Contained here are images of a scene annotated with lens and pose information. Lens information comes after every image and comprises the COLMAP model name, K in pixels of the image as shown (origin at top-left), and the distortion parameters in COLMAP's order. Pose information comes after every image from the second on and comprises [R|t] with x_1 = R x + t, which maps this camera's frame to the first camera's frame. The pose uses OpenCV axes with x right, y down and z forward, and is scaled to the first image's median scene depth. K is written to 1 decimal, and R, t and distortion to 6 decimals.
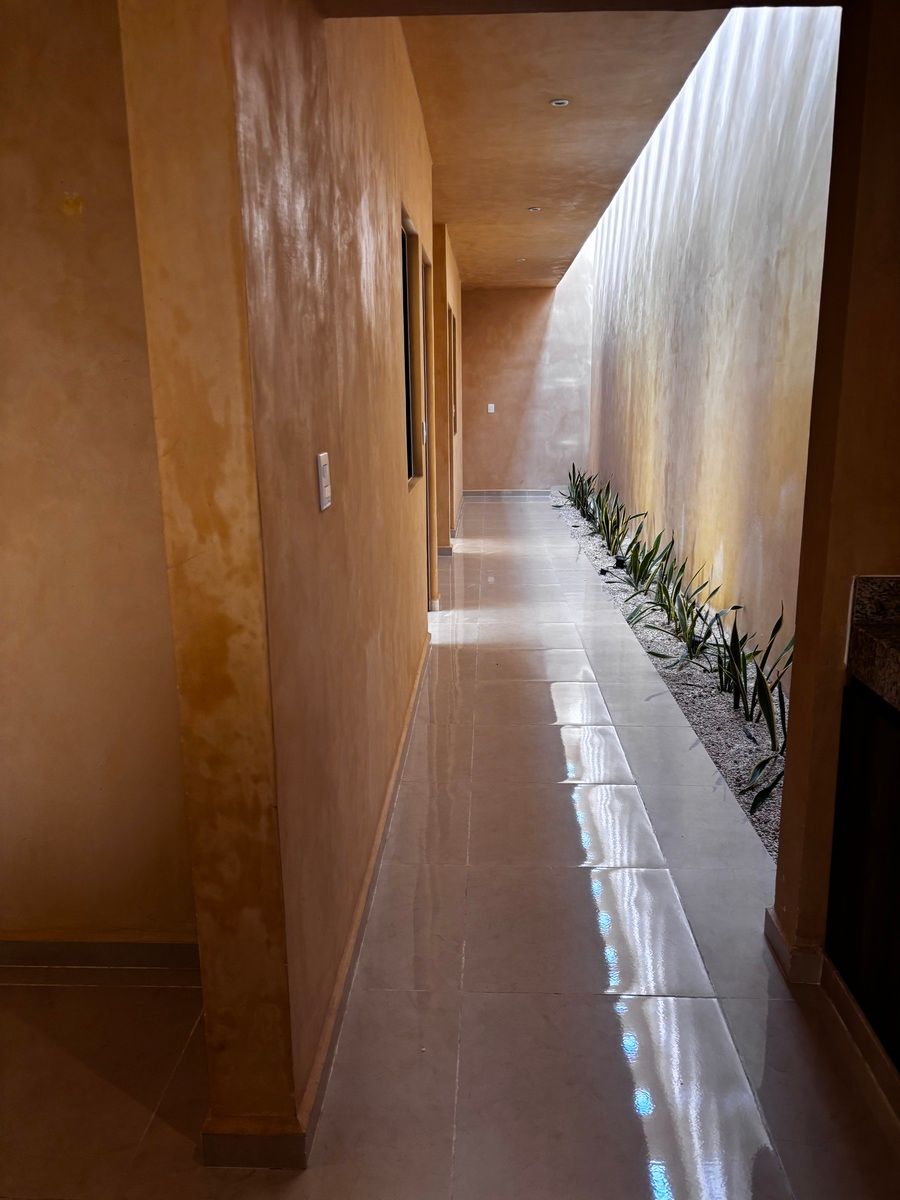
lens RADIAL K [[907.7, 0, 450.0], [0, 907.7, 600.0], [0, 0, 1]] dist [-0.001032, 0.000141]
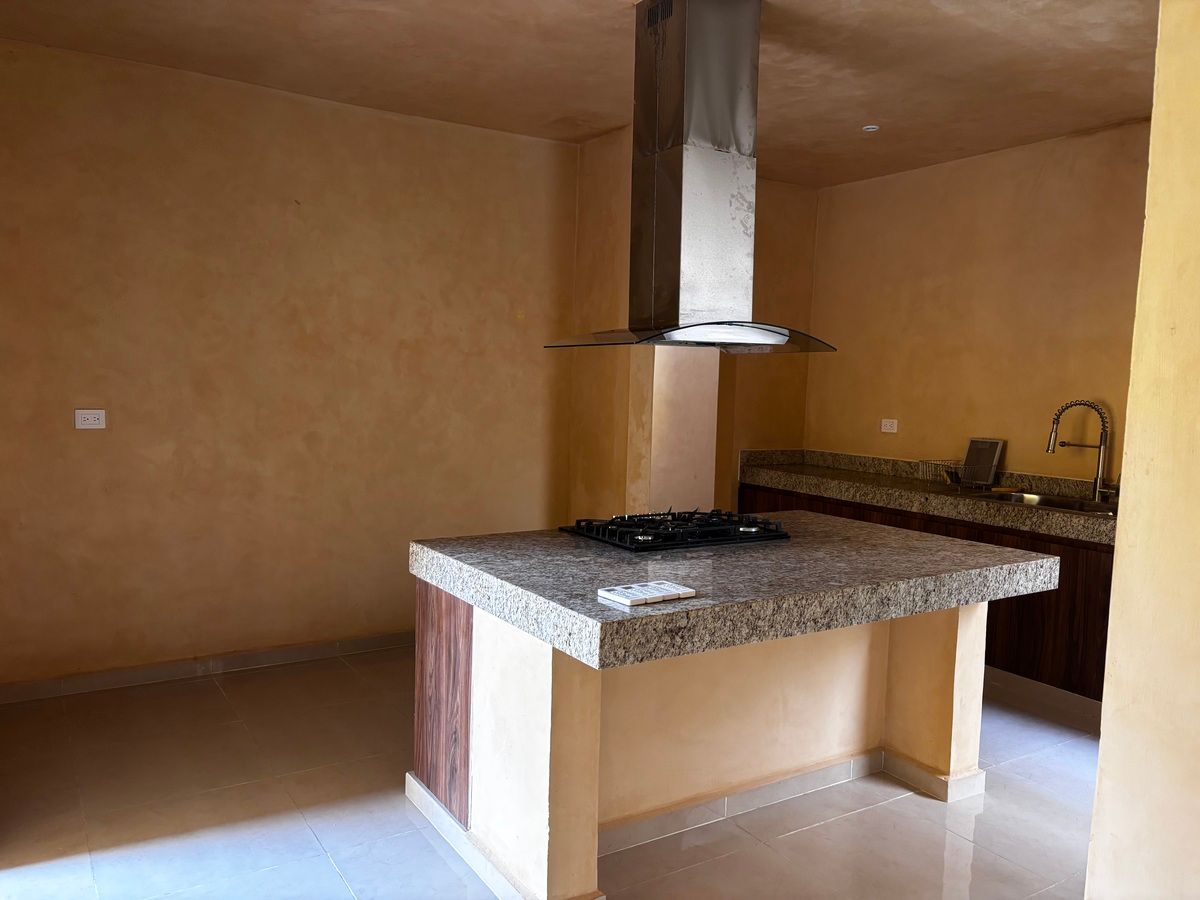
lens RADIAL K [[907.7, 0, 600.0], [0, 907.7, 450.0], [0, 0, 1]] dist [-0.001032, 0.000141]
pose [[0.819862, -0.015777, 0.572343, -2.296099], [0.095257, 0.989447, -0.109179, 0.357262], [-0.564581, 0.144032, 0.812713, -1.632662]]
